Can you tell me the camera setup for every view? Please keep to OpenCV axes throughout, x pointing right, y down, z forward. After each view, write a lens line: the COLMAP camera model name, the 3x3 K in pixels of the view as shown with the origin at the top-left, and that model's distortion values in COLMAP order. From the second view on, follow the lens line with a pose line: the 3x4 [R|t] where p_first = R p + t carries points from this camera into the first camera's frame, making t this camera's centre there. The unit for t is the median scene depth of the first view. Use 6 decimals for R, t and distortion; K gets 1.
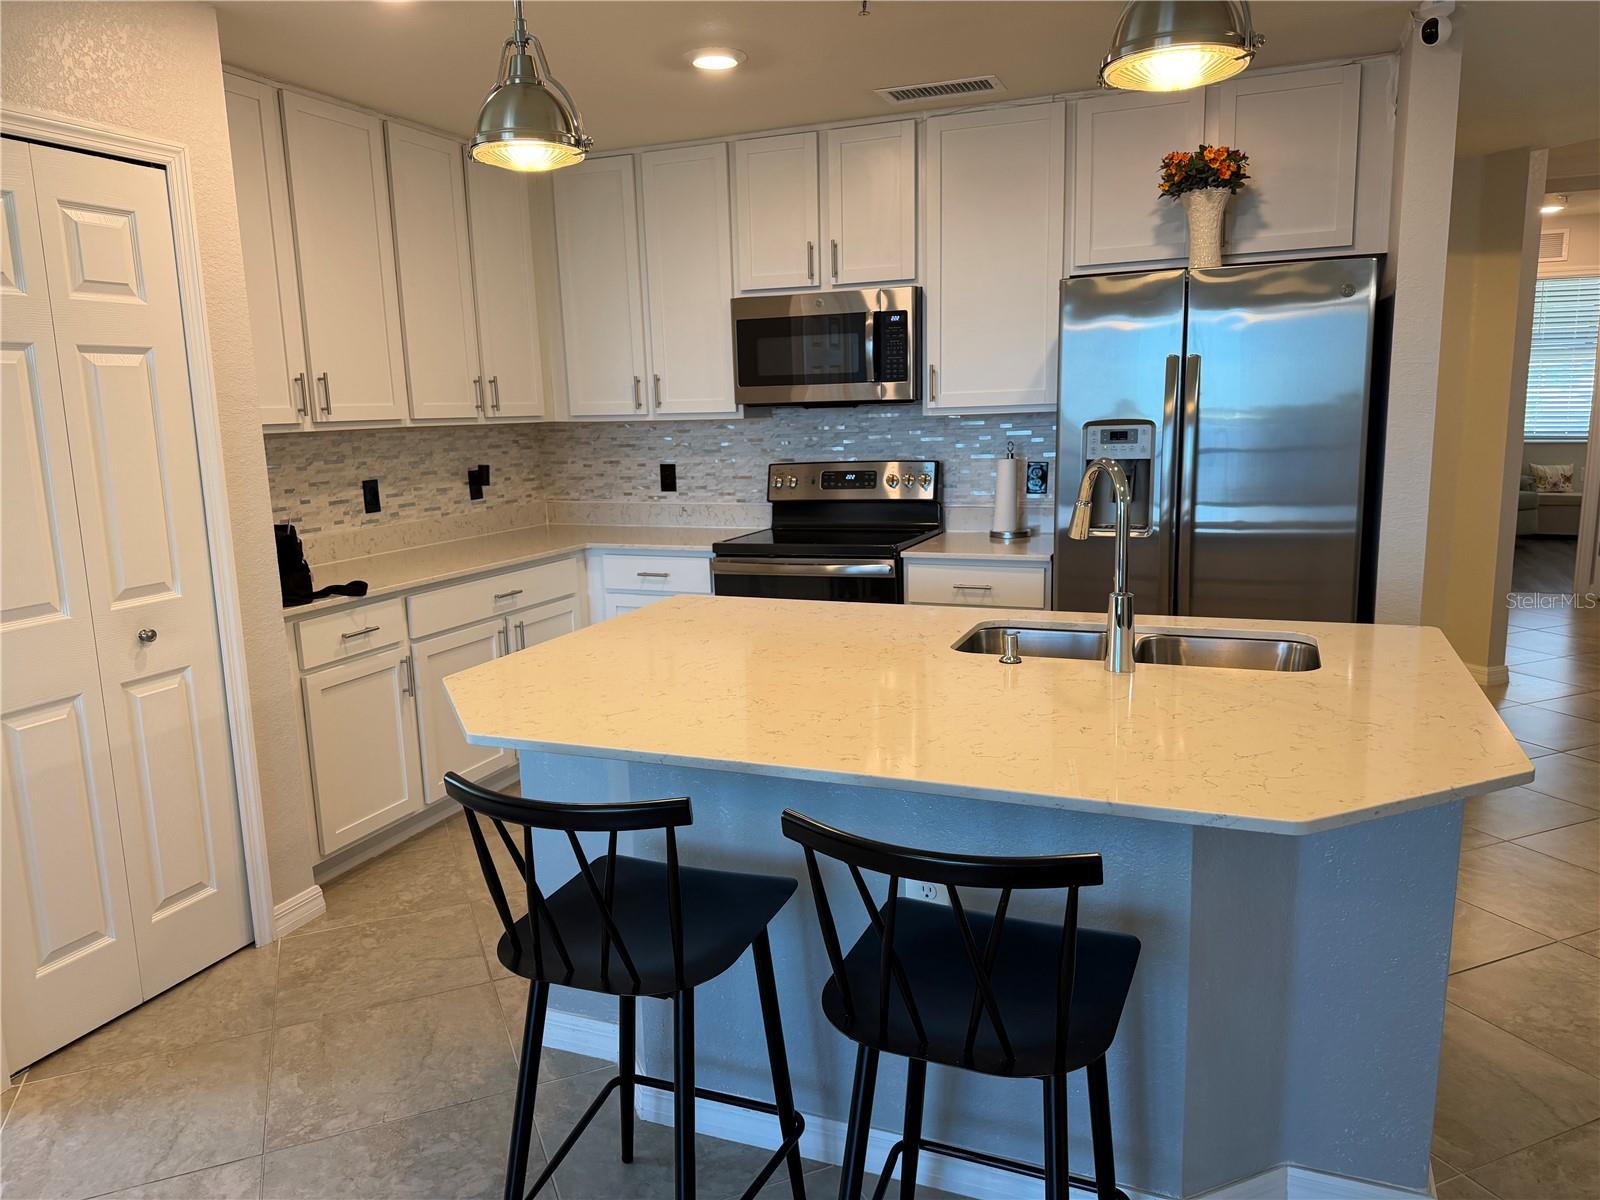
lens RADIAL K [[1121.5, 0, 800.0], [0, 1121.5, 600.0], [0, 0, 1]] dist [0.132394, -0.235346]
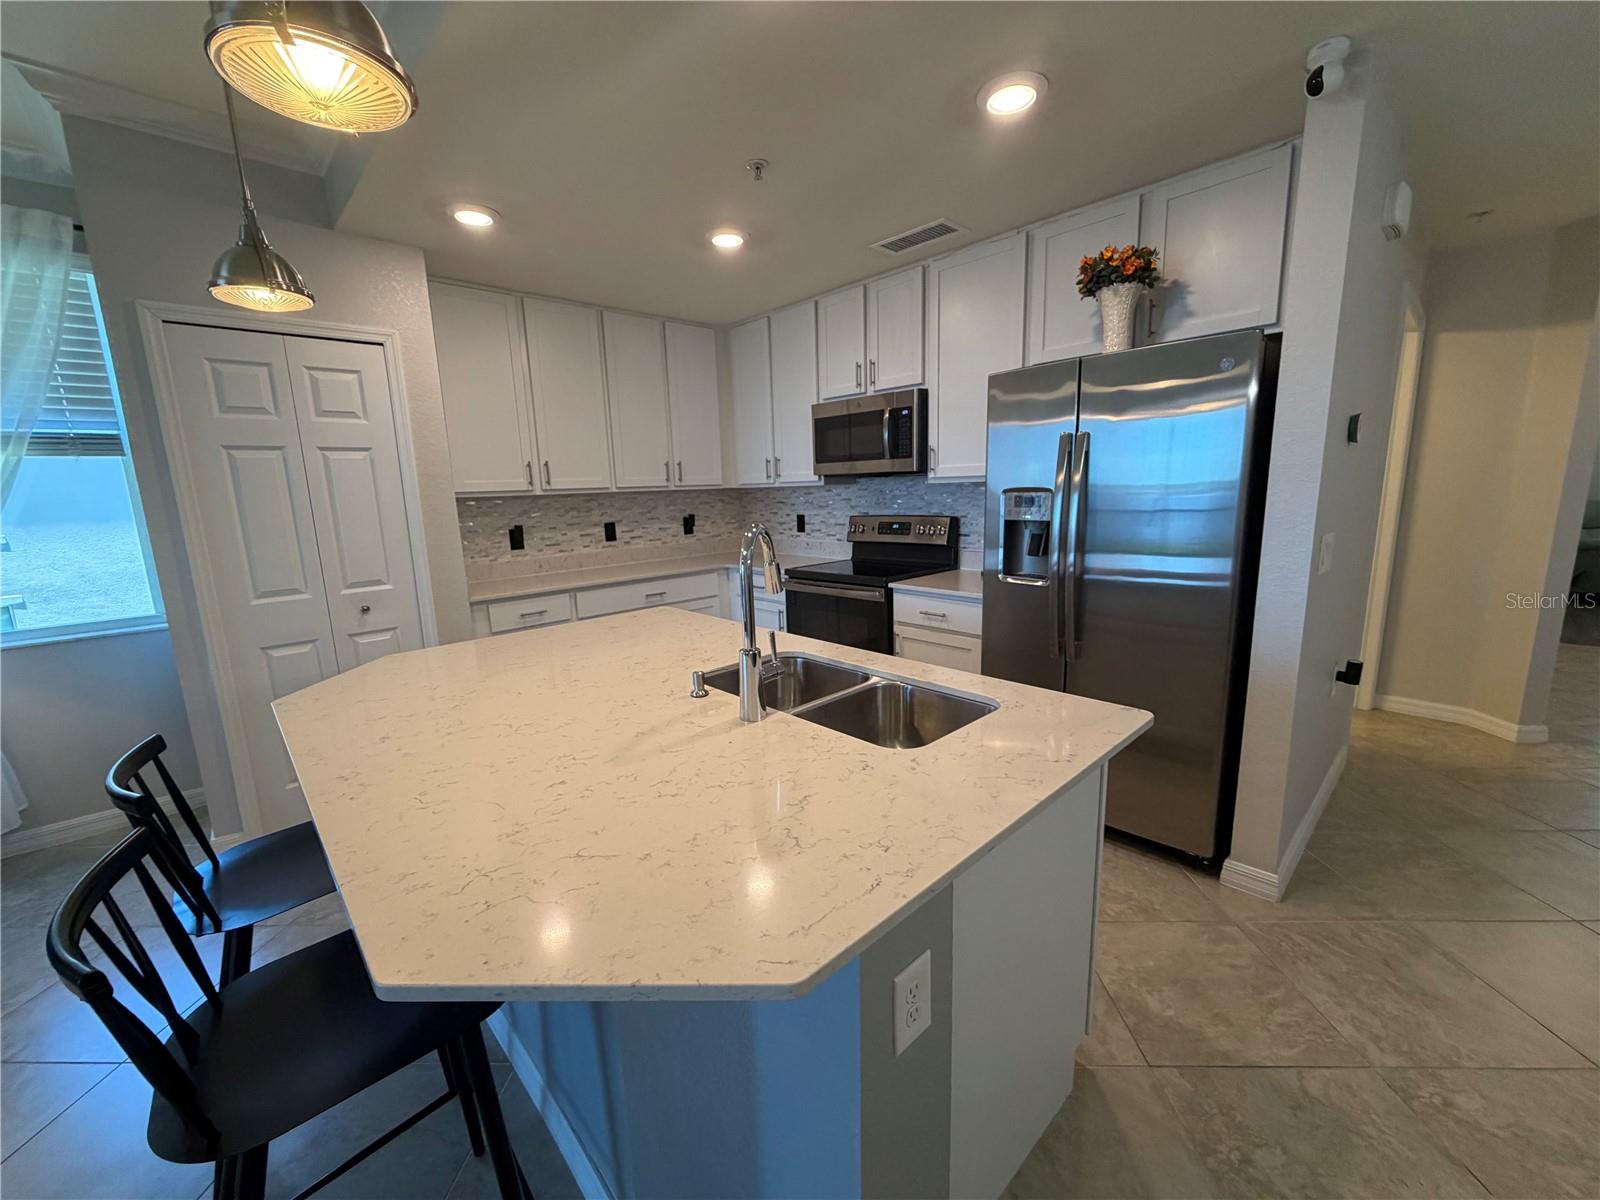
lens RADIAL K [[637.2, 0, 800.0], [0, 637.2, 600.0], [0, 0, 1]] dist [0.000640, 0.000034]
pose [[0.904795, 0.073987, -0.419370, 0.301504], [-0.065294, 0.997250, 0.035067, -0.040570], [0.420811, -0.004346, 0.907138, 0.240415]]
